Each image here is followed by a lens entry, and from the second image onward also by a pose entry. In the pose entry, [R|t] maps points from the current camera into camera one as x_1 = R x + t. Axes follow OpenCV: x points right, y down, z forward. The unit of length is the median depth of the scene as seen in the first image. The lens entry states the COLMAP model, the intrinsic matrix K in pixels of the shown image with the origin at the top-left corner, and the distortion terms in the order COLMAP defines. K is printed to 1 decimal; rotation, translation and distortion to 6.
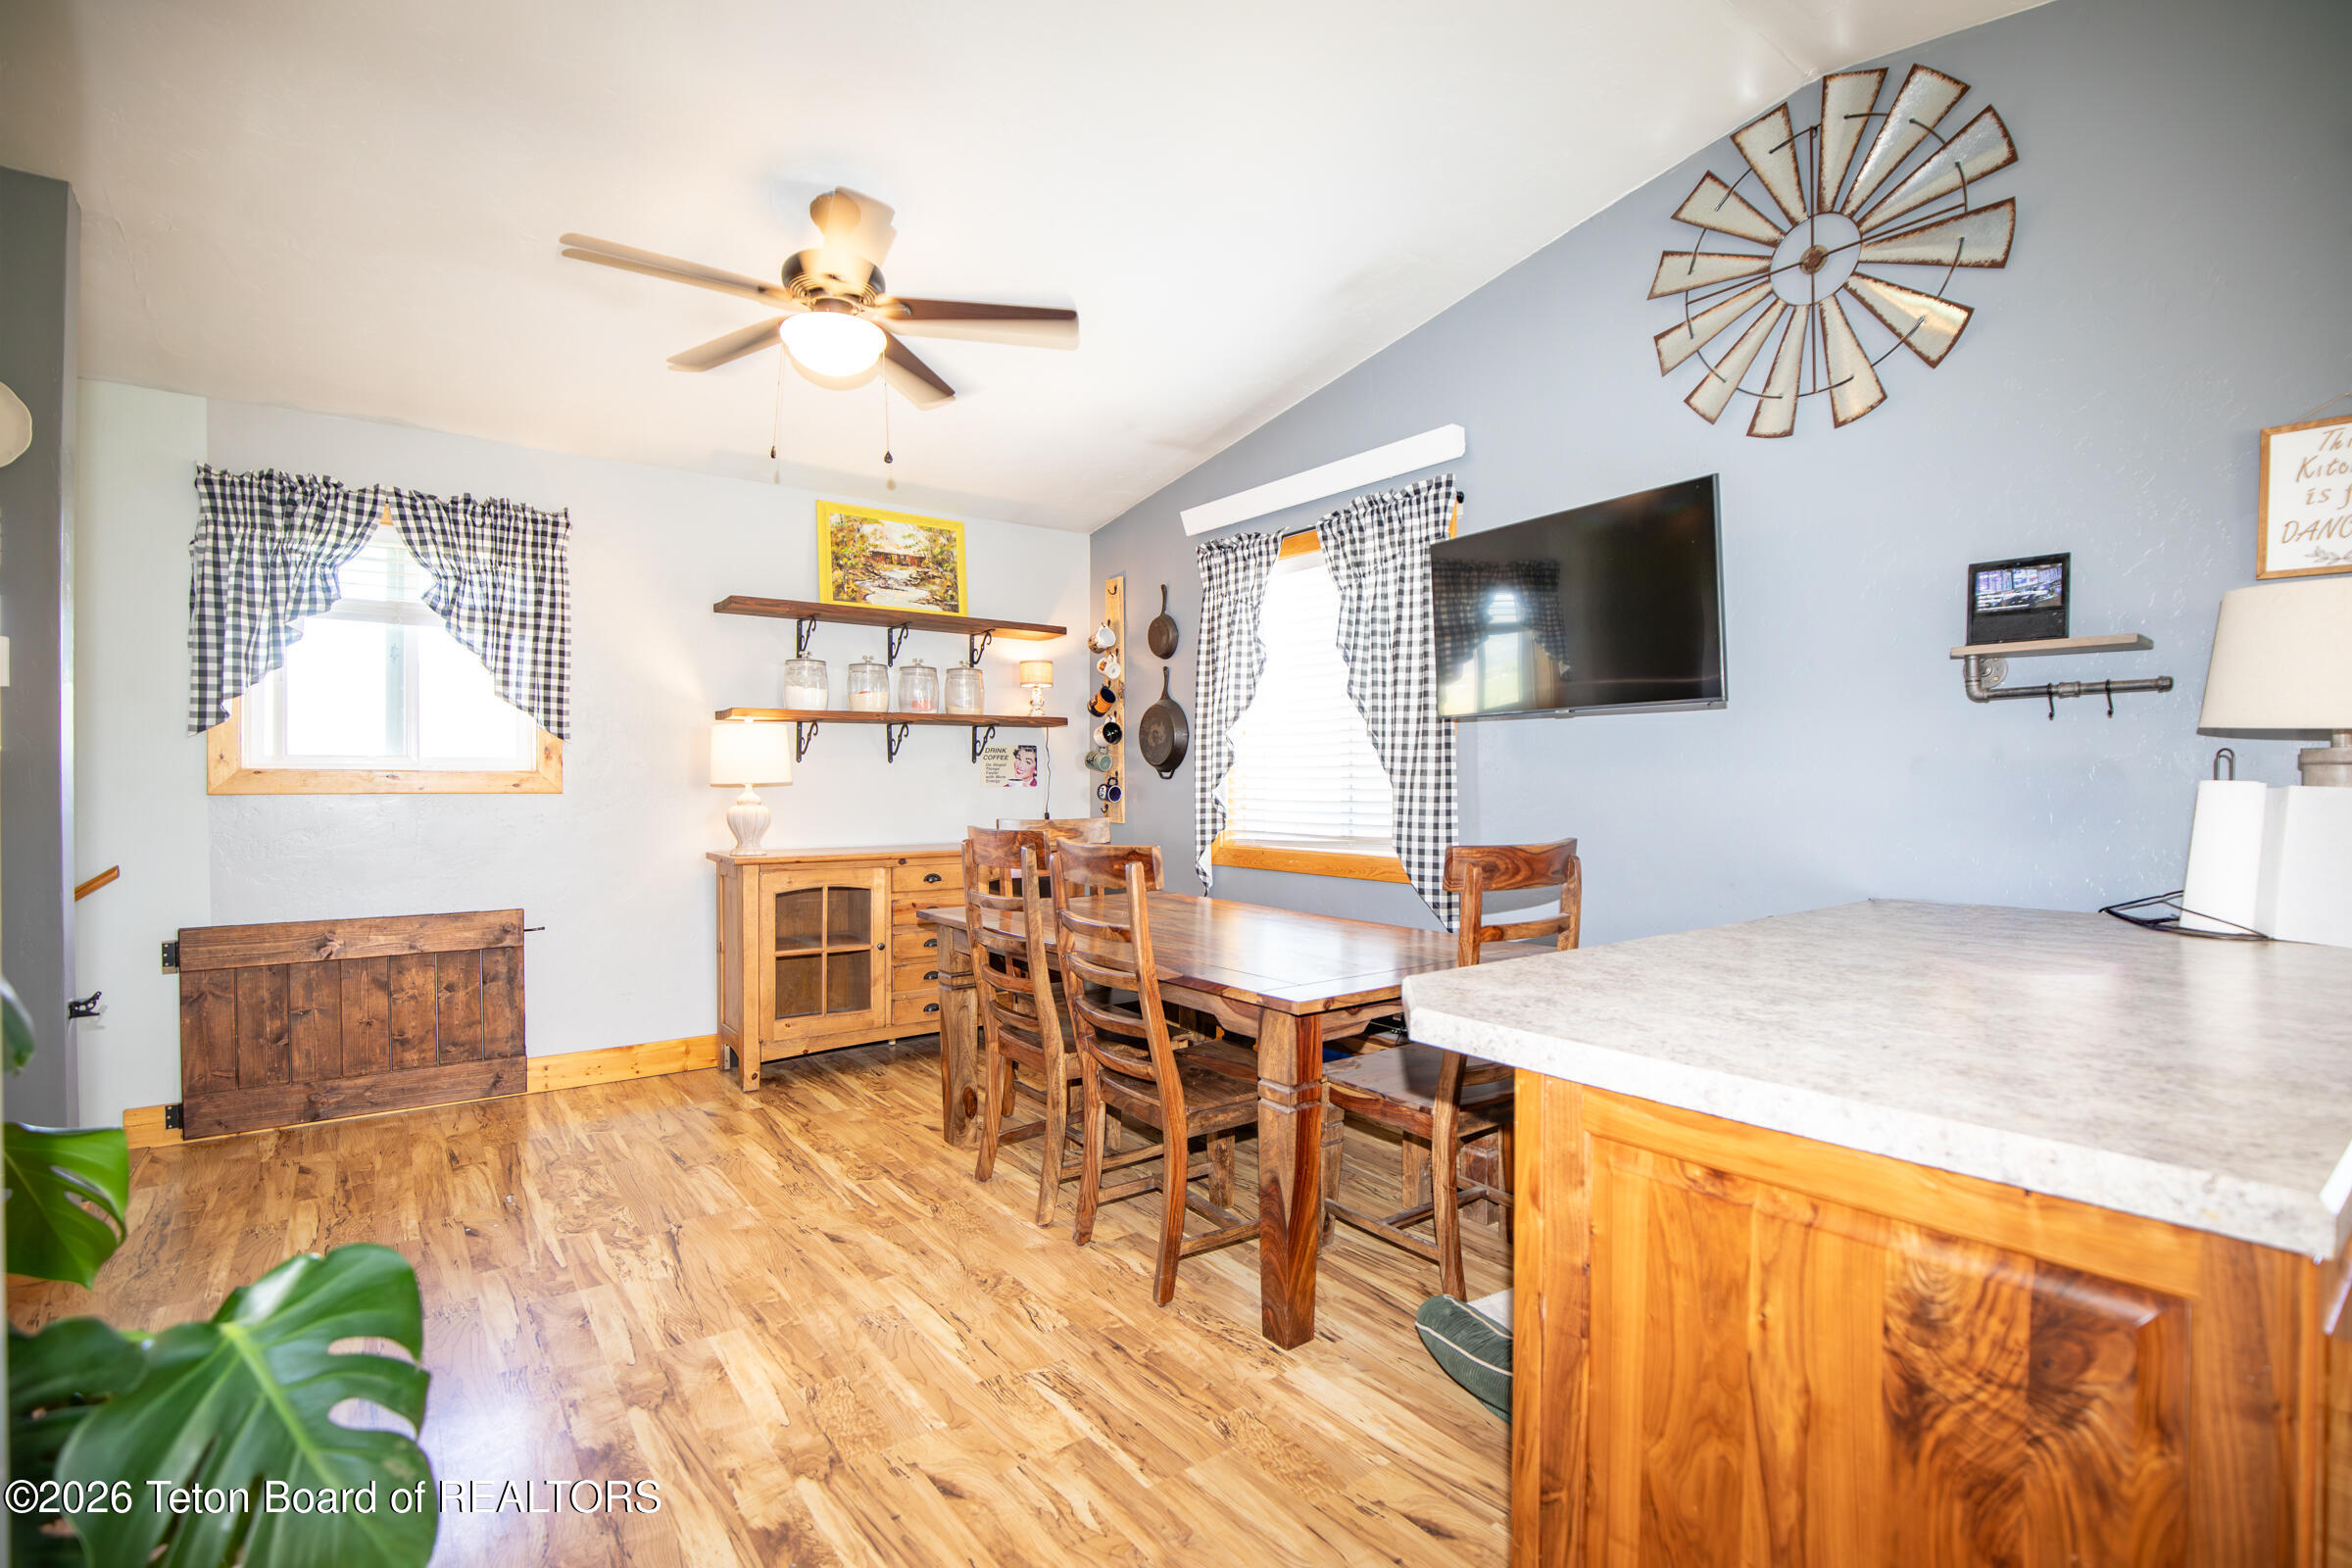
lens RADIAL K [[1096.3, 0, 1195.3], [0, 1096.3, 788.1], [0, 0, 1]] dist [-0.027121, 0.000057]
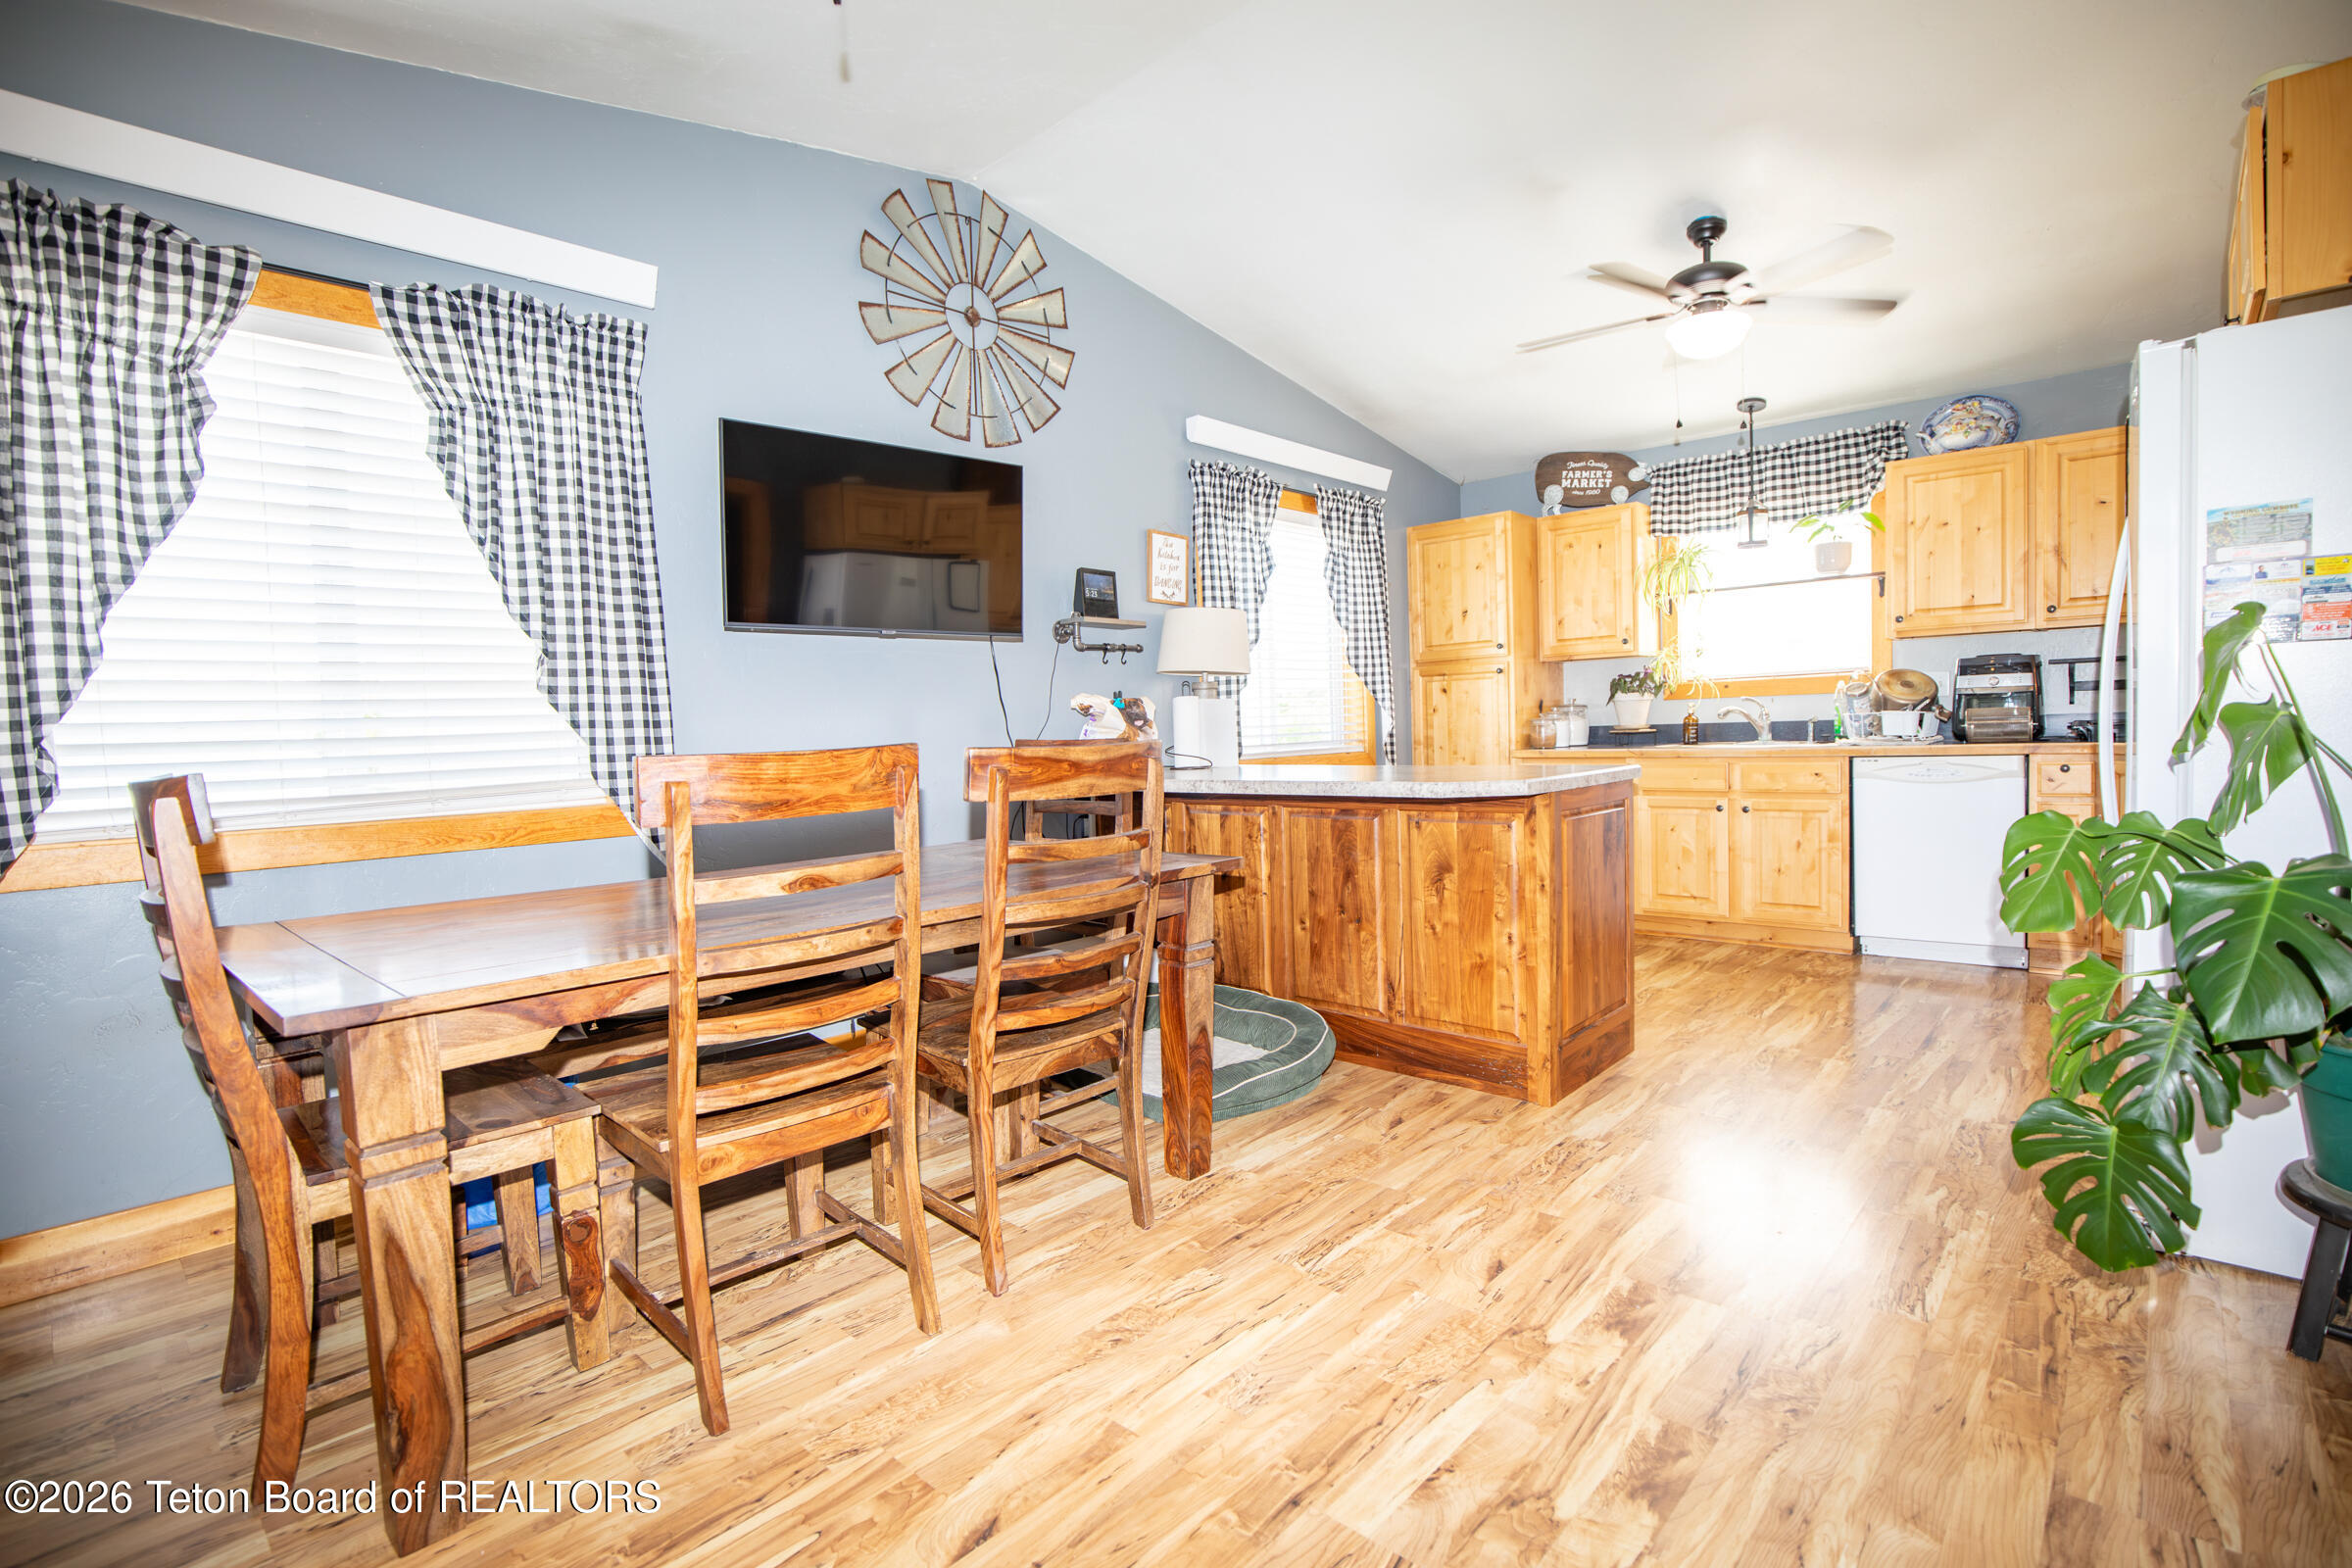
lens RADIAL K [[1096.3, 0, 1195.0], [0, 1096.3, 790.3], [0, 0, 1]] dist [-0.027121, 0.000057]
pose [[-0.184243, -0.052070, 0.981501, -0.998818], [0.039179, 0.997413, 0.060269, 0.040246], [-0.982100, 0.049559, -0.181726, 1.166053]]
